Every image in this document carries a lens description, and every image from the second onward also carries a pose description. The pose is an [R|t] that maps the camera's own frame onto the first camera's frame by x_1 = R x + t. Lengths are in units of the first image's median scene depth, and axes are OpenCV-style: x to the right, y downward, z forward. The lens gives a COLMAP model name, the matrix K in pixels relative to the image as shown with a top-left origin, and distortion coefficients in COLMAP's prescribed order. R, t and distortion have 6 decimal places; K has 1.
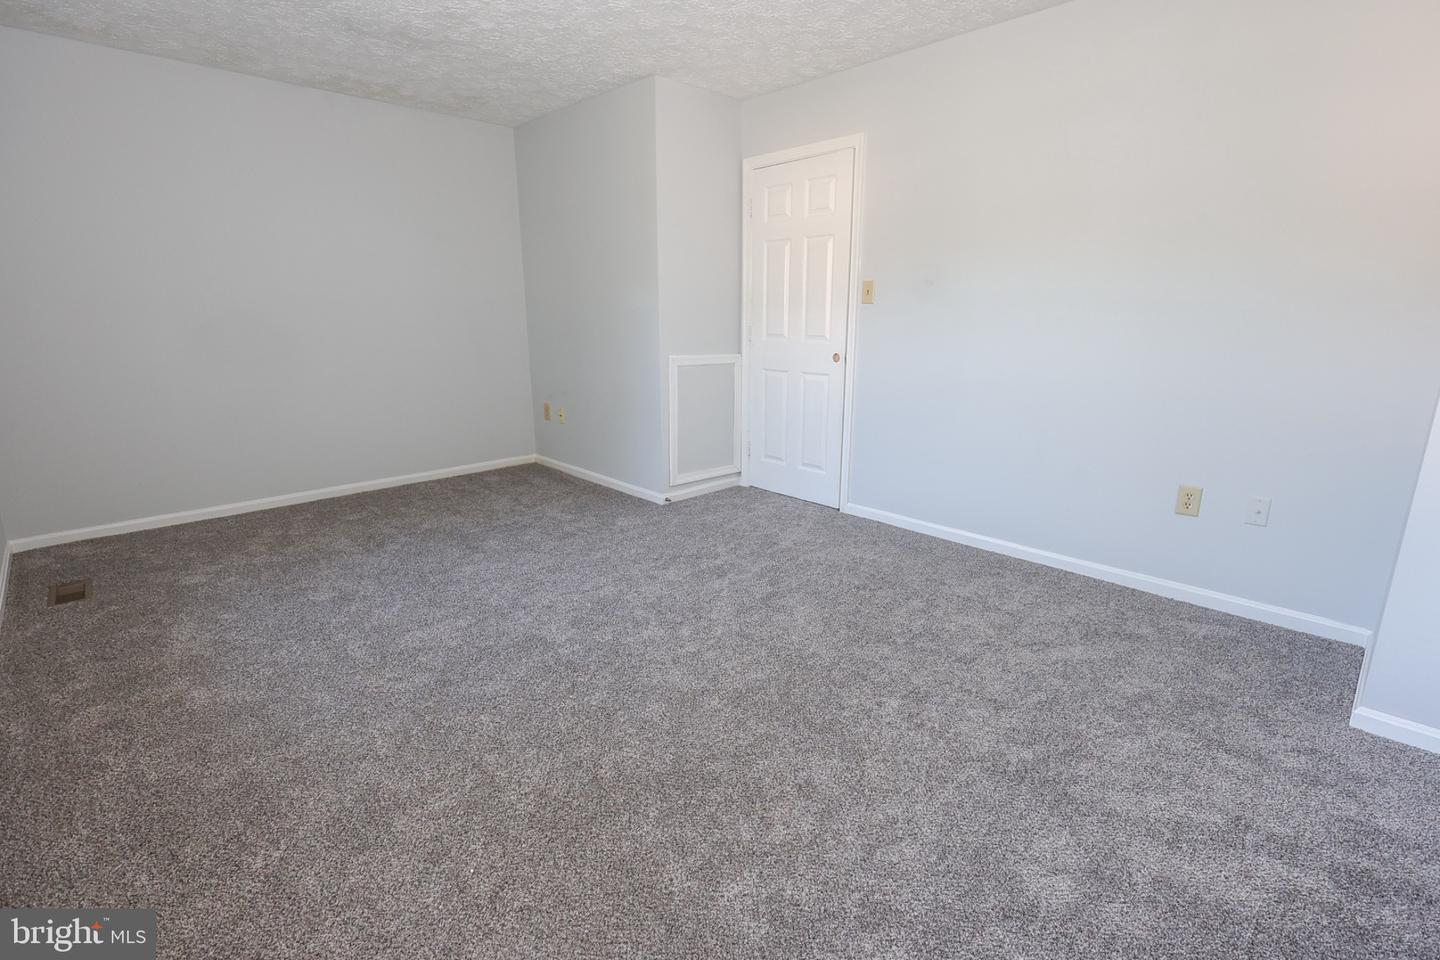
lens RADIAL K [[660.3, 0, 717.6], [0, 660.3, 477.6], [0, 0, 1]] dist [-0.004402, 0.001222]
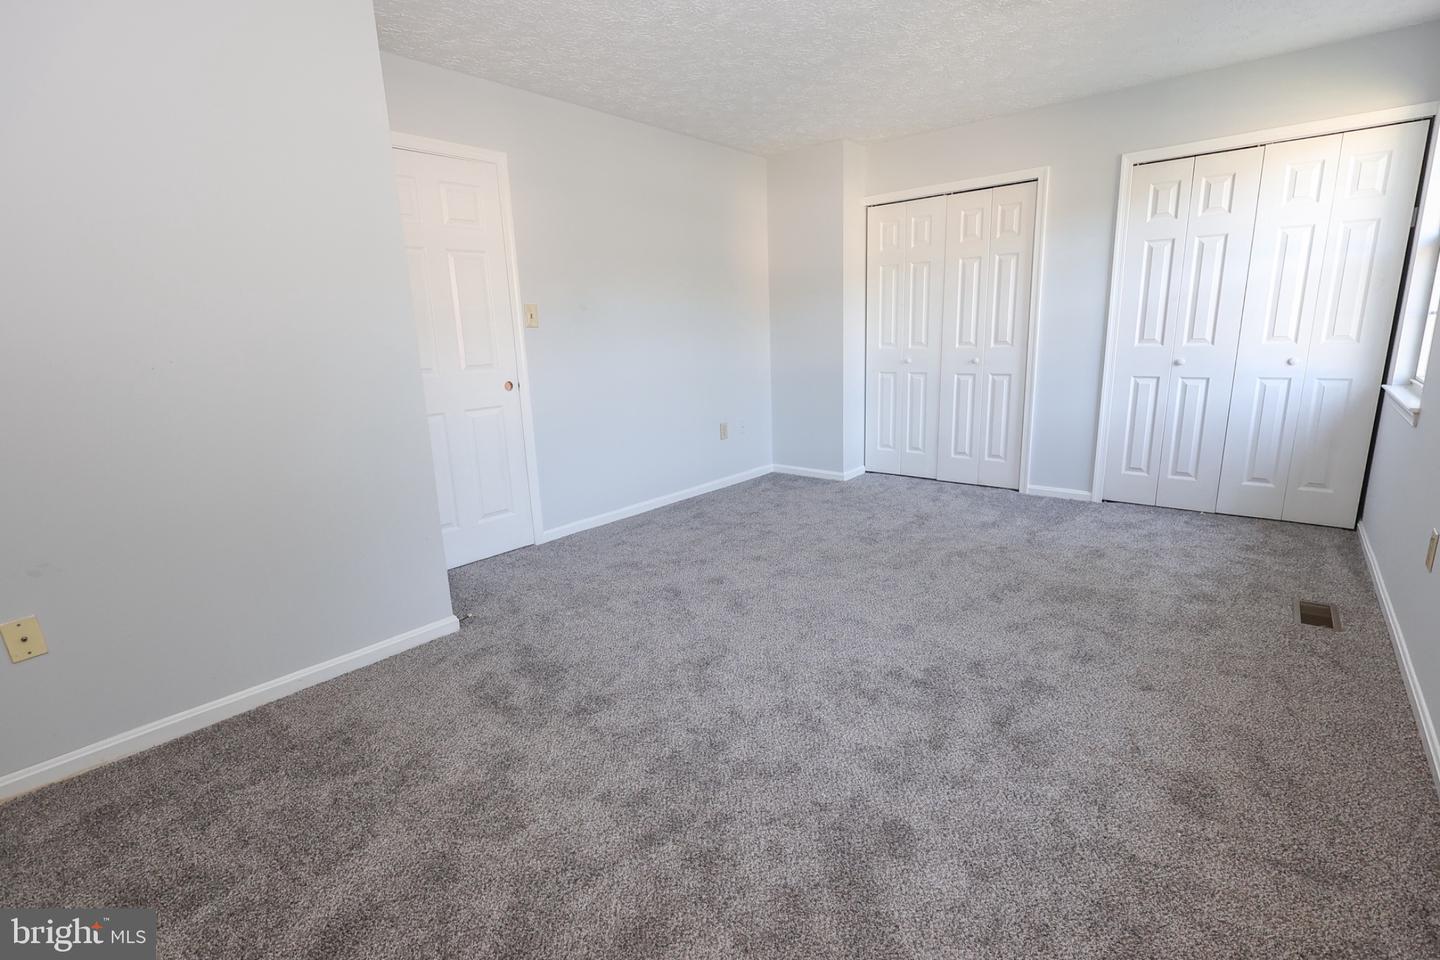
lens RADIAL K [[660.3, 0, 717.6], [0, 660.3, 477.6], [0, 0, 1]] dist [-0.004402, 0.001222]
pose [[-0.104256, -0.215659, 0.970887, -0.815479], [0.277841, 0.931024, 0.236640, -0.209965], [-0.954953, 0.294424, -0.037146, 0.833715]]
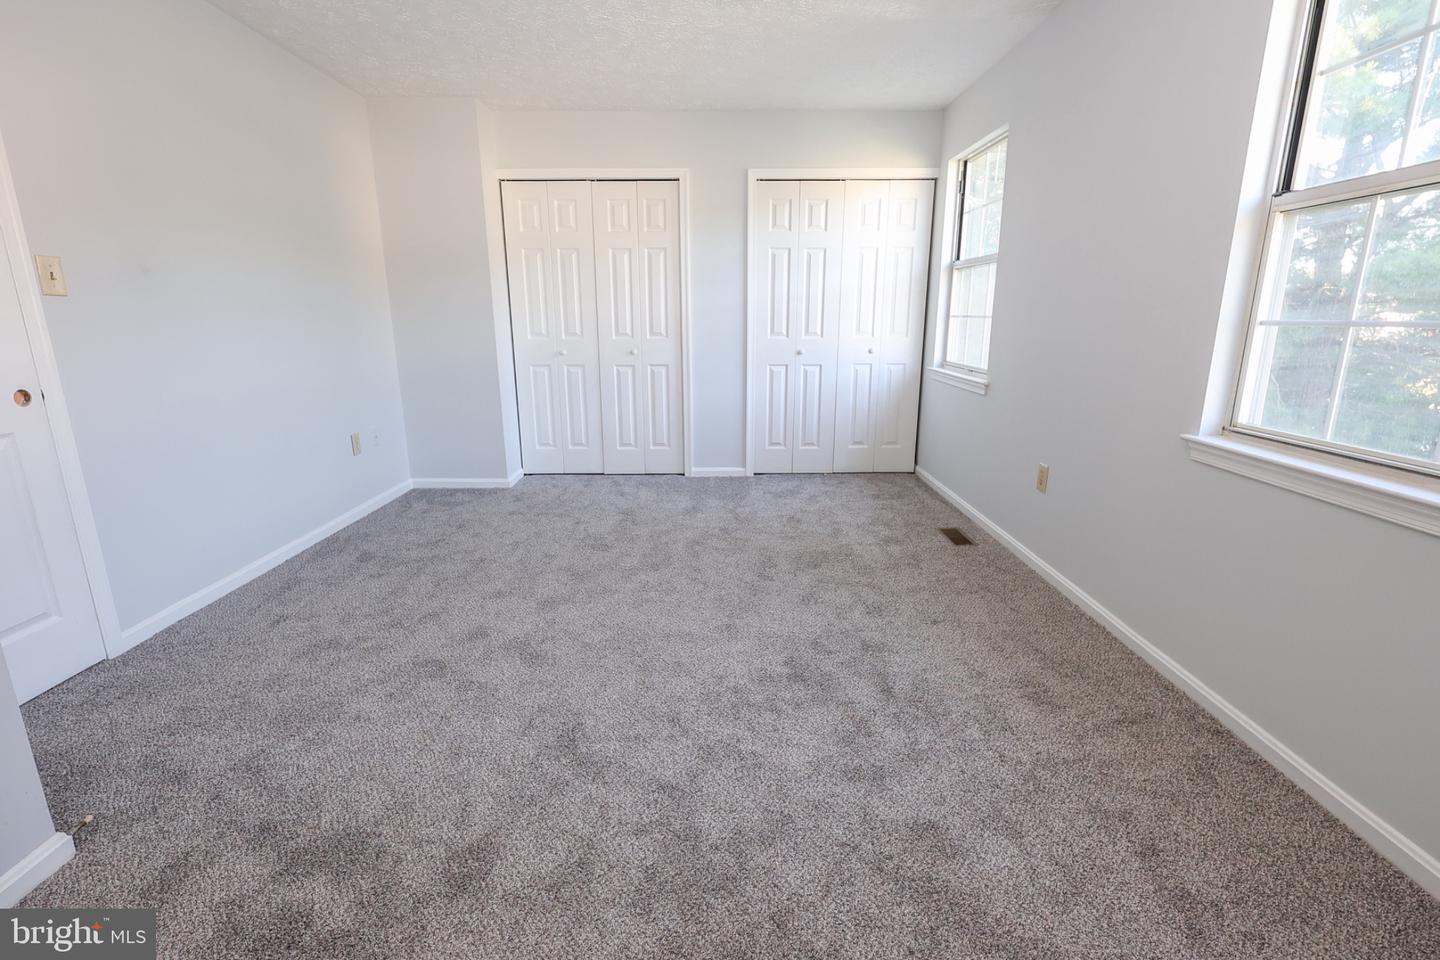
lens RADIAL K [[660.3, 0, 717.6], [0, 660.3, 477.6], [0, 0, 1]] dist [-0.004402, 0.001222]
pose [[-0.721271, -0.165332, 0.672632, -0.607341], [0.172273, 0.897760, 0.405399, -0.253480], [-0.670888, 0.408279, -0.619046, 1.029369]]
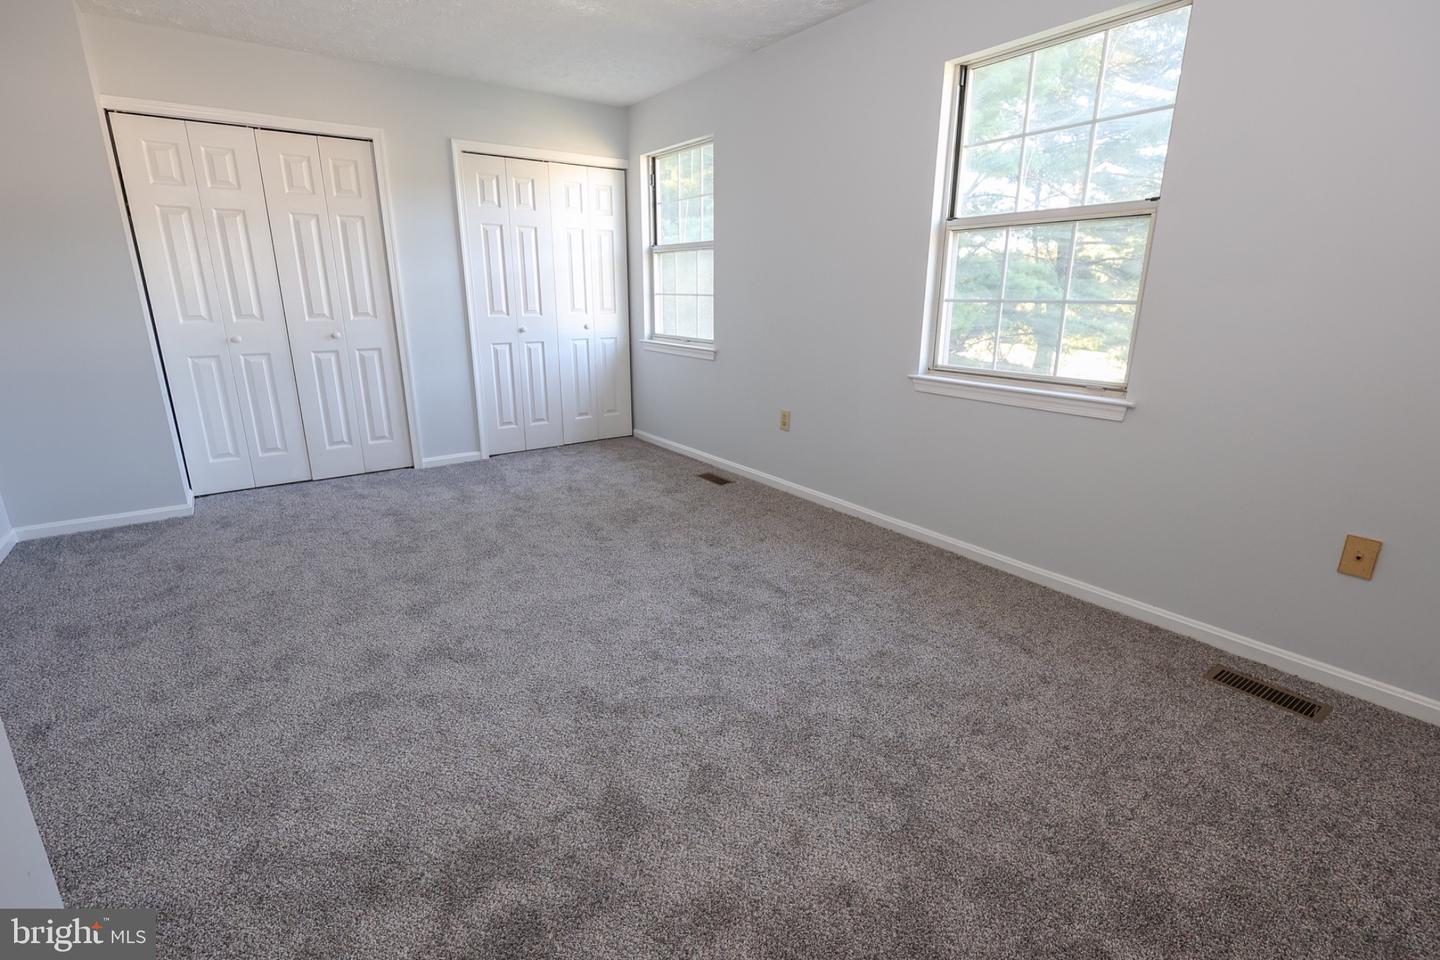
lens RADIAL K [[662.3, 0, 715.4], [0, 662.3, 474.1], [0, 0, 1]] dist [-0.003375, 0.000498]
pose [[-0.989863, -0.041050, 0.135965, -0.383950], [0.031887, 0.868647, 0.494404, -0.308661], [-0.138401, 0.493728, -0.858532, 1.230311]]
